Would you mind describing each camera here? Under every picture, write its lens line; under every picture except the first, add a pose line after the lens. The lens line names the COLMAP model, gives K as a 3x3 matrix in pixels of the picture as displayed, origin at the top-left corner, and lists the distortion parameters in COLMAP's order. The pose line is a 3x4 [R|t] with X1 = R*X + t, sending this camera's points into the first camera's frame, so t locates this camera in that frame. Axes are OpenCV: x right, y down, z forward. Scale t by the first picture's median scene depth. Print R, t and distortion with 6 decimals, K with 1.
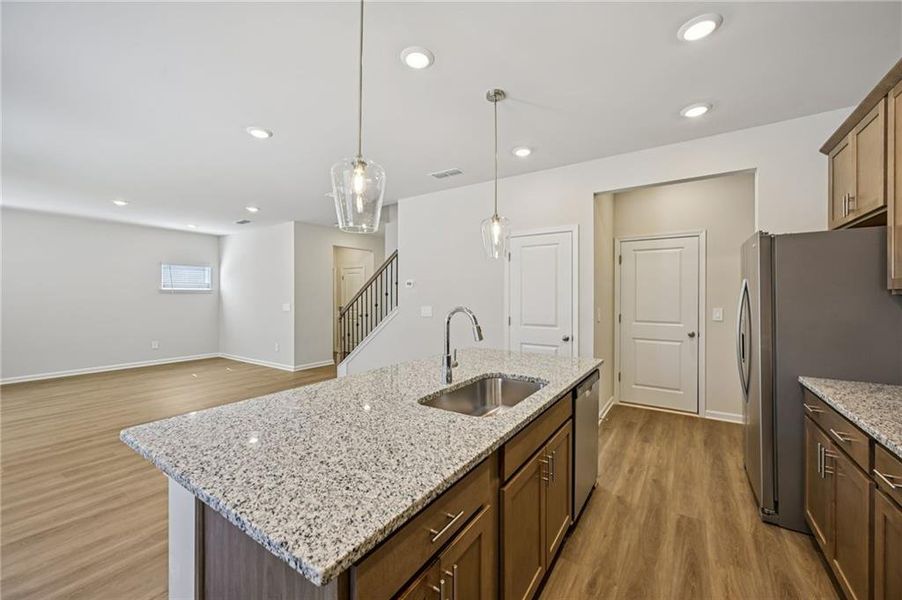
lens RADIAL K [[355.9, 0, 458.9], [0, 355.9, 294.1], [0, 0, 1]] dist [-0.000219, 0.000564]
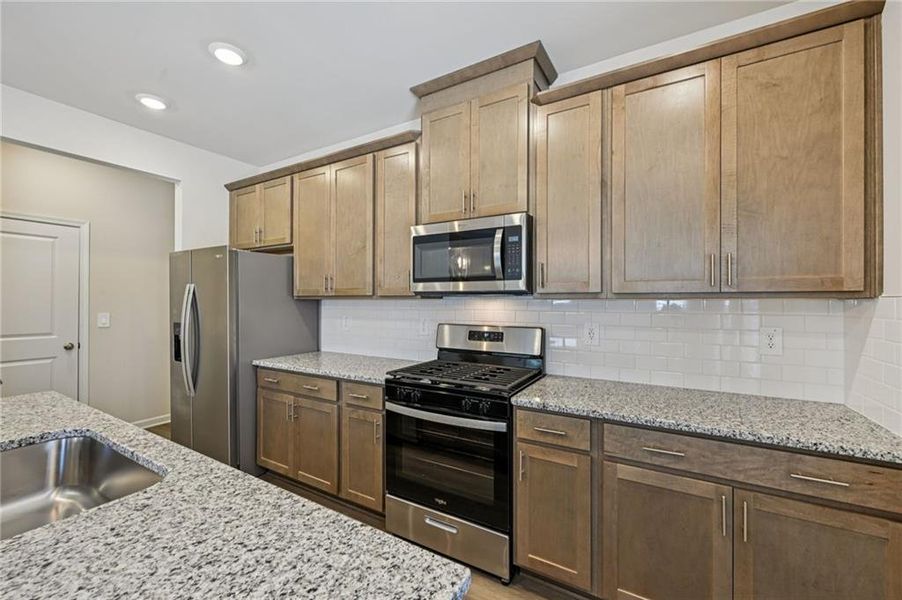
lens RADIAL K [[355.9, 0, 454.8], [0, 355.9, 300.4], [0, 0, 1]] dist [-0.000219, 0.000564]
pose [[-0.049514, -0.001085, 0.998773, -0.459699], [-0.005990, 0.999982, 0.000790, 0.004234], [-0.998755, -0.005943, -0.049519, 0.362141]]
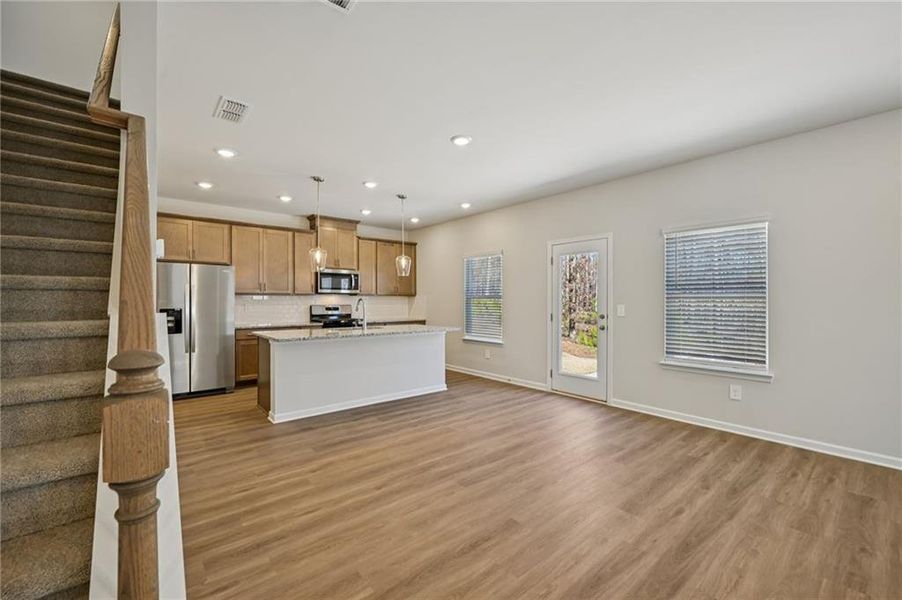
lens RADIAL K [[355.9, 0, 444.5], [0, 355.9, 305.6], [0, 0, 1]] dist [-0.000219, 0.000564]
pose [[-0.952227, -0.007591, 0.305298, -1.395887], [-0.004540, 0.999932, 0.010704, 0.059360], [-0.305359, 0.008807, -0.952197, 3.356533]]
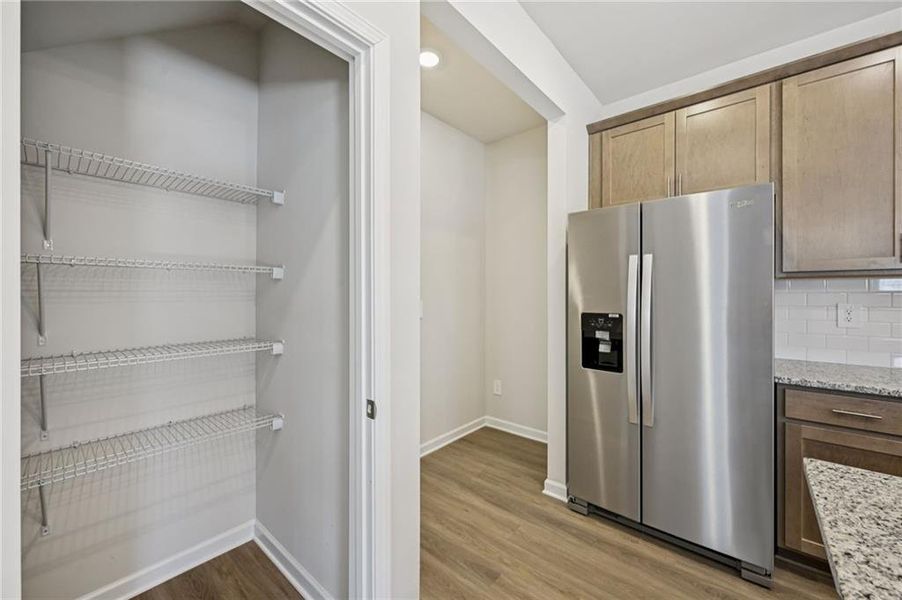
lens RADIAL K [[355.9, 0, 446.1], [0, 355.9, 294.1], [0, 0, 1]] dist [-0.000219, 0.000564]
pose [[0.140534, -0.003629, 0.990069, 0.050168], [-0.002526, 0.999989, 0.004024, 0.052296], [-0.990073, -0.003067, 0.140523, 1.874627]]
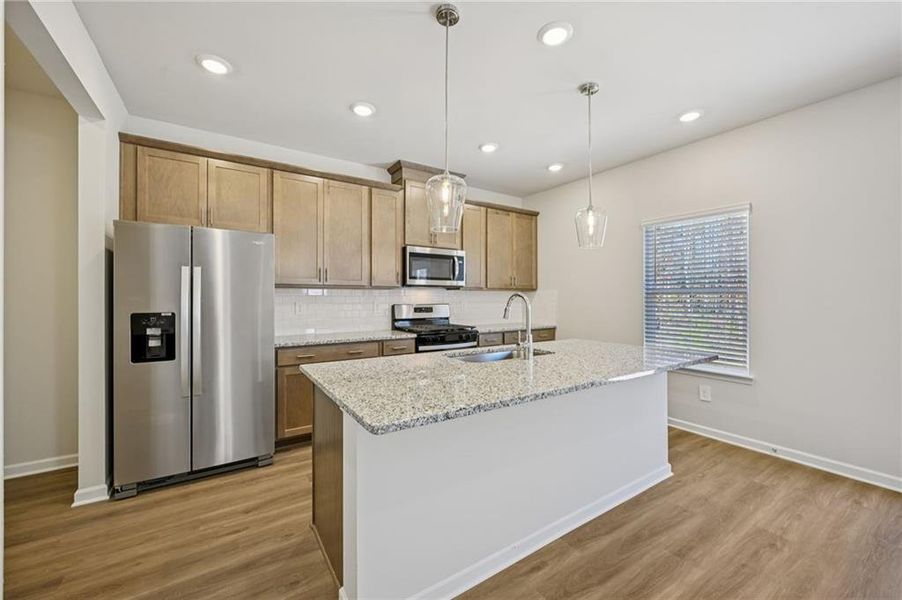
lens RADIAL K [[355.9, 0, 455.4], [0, 355.9, 297.7], [0, 0, 1]] dist [-0.000219, 0.000564]
pose [[-0.913739, -0.004436, 0.406277, -0.316946], [-0.004944, 0.999988, -0.000202, 0.054108], [-0.406271, -0.002193, -0.913750, 2.289995]]
